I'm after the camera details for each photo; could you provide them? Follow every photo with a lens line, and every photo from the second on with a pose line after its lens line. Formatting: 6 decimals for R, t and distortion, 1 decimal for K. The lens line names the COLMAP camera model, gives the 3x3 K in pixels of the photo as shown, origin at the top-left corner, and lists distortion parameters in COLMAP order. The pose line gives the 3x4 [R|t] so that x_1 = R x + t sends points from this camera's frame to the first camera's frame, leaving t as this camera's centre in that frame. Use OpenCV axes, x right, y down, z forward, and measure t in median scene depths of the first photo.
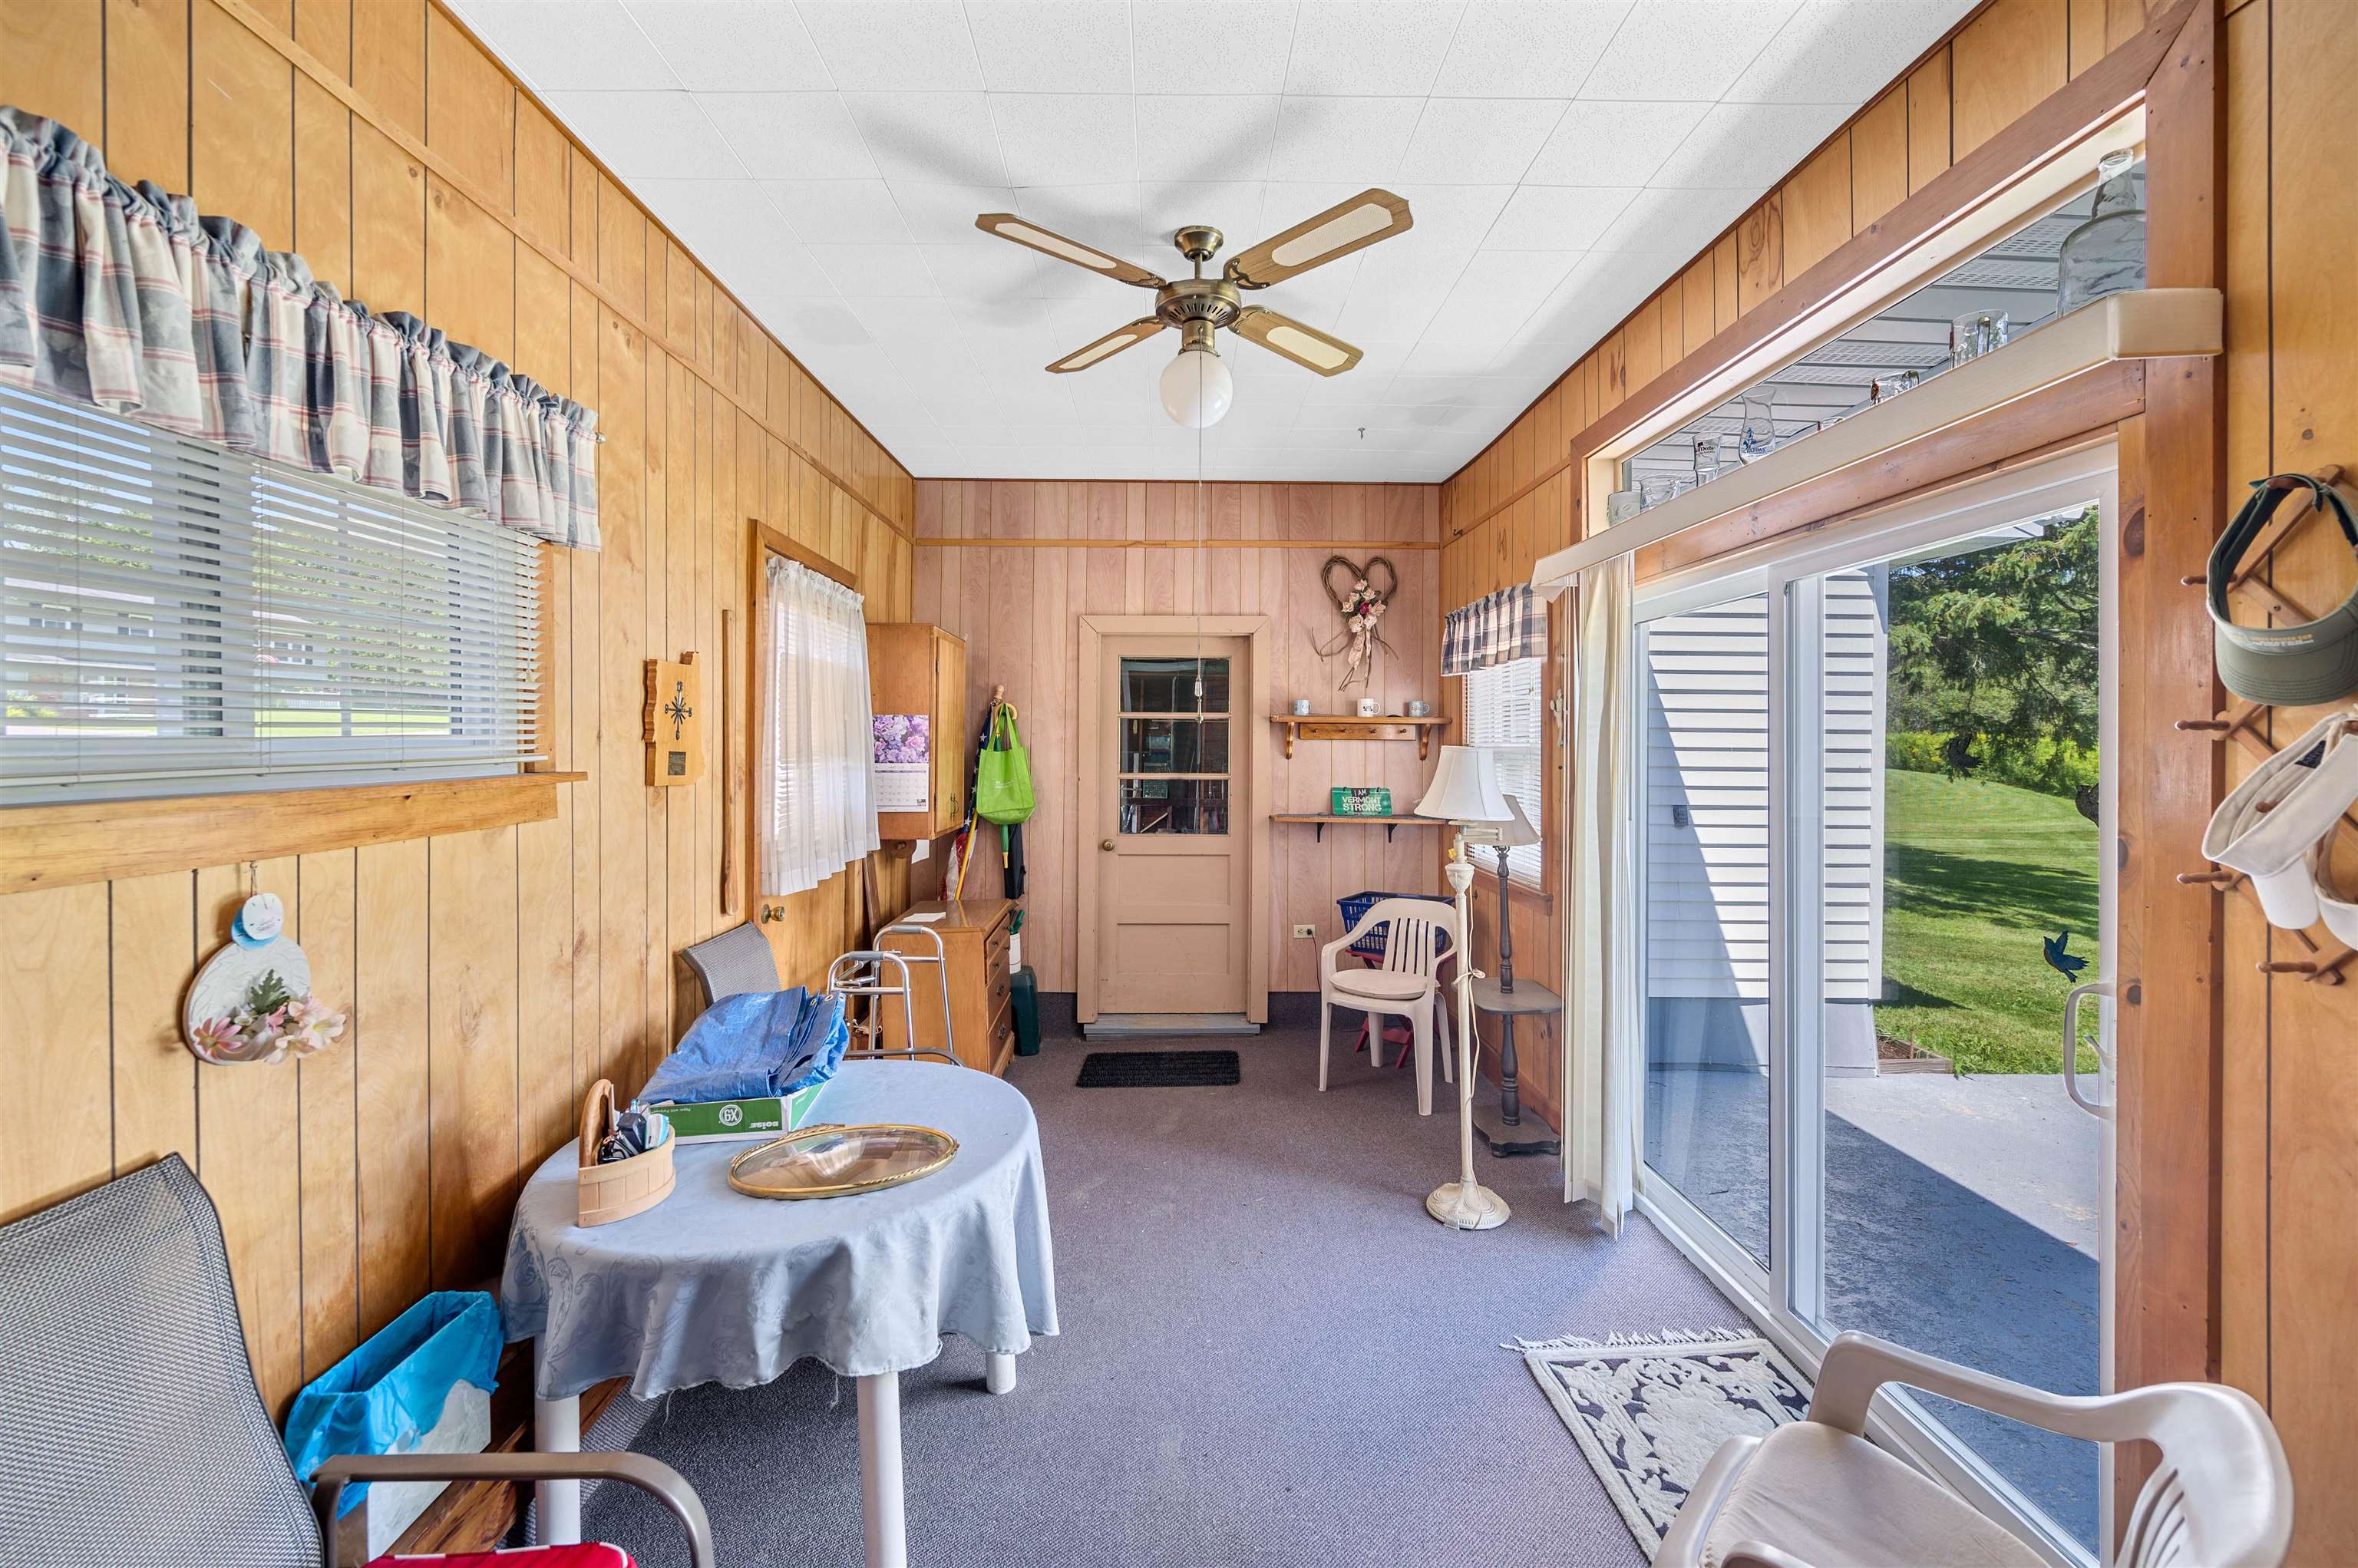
lens RADIAL K [[954.4, 0, 1169.8], [0, 954.4, 743.5], [0, 0, 1]] dist [0.001216, -0.000619]
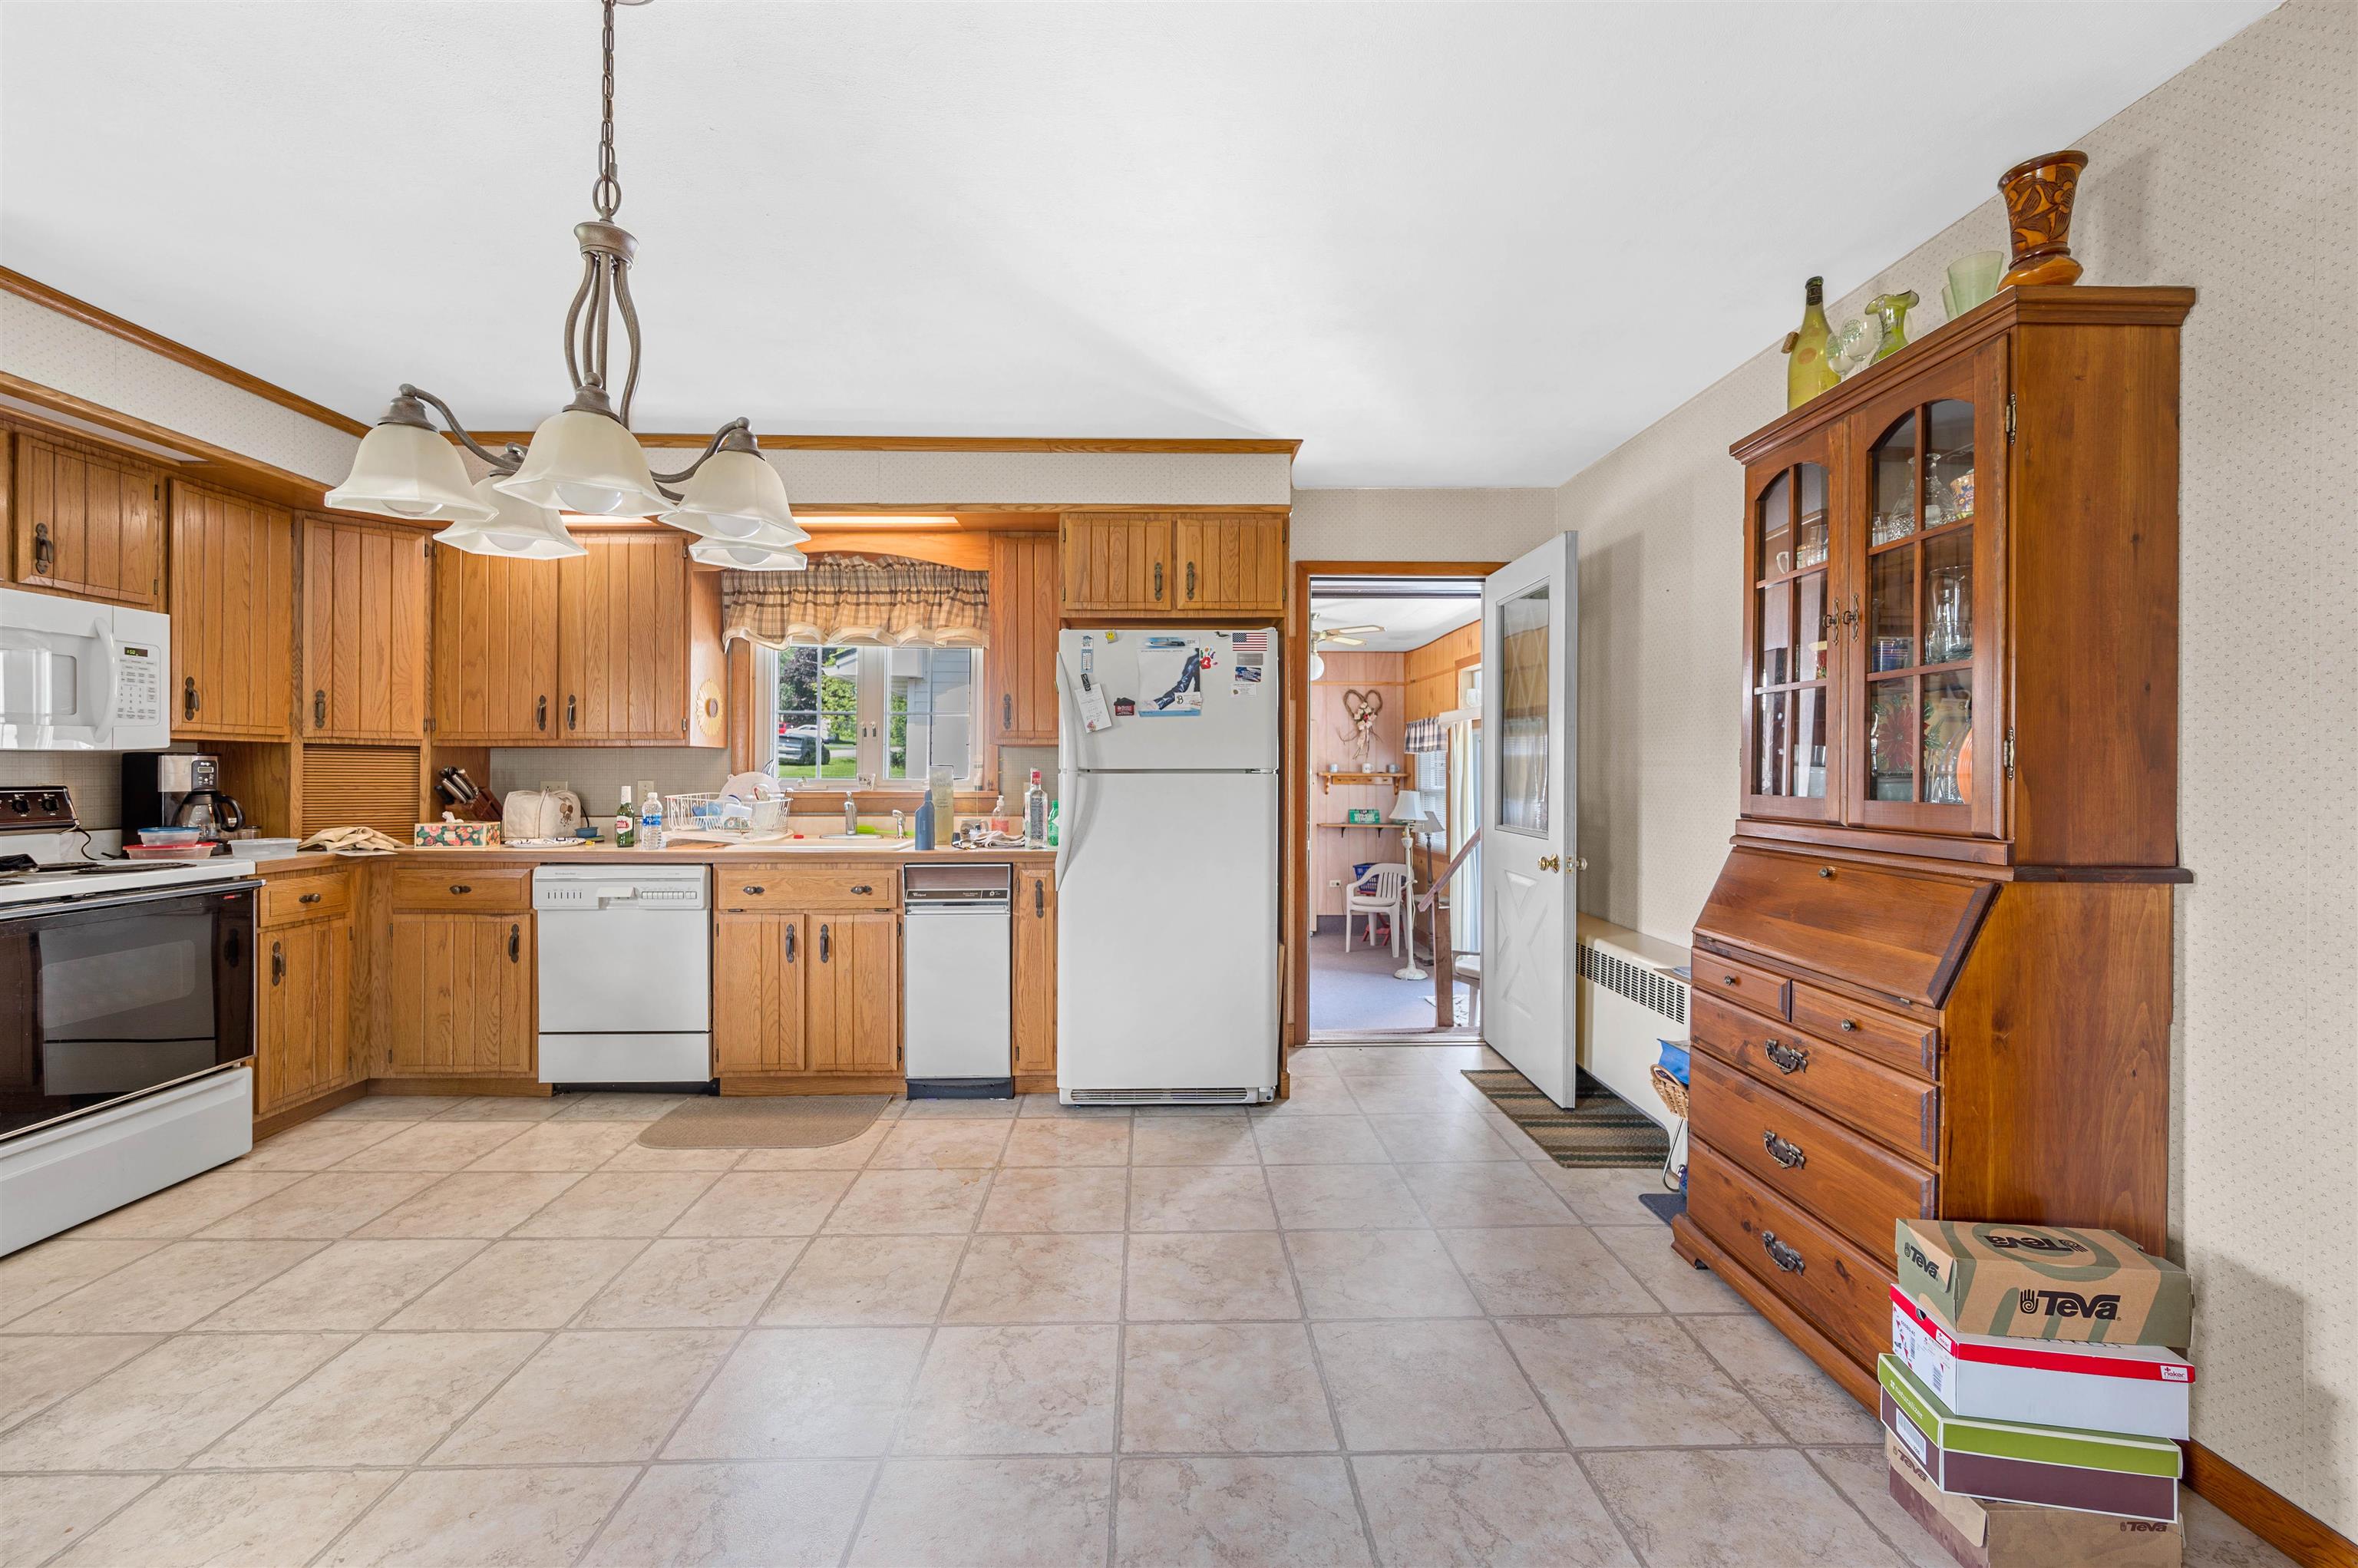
lens RADIAL K [[954.4, 0, 1182.4], [0, 954.4, 770.8], [0, 0, 1]] dist [0.001216, -0.000619]
pose [[0.999680, -0.003750, 0.025020, -0.225919], [0.003741, 0.999993, 0.000392, -0.035829], [-0.025021, -0.000298, 0.999687, -0.967027]]
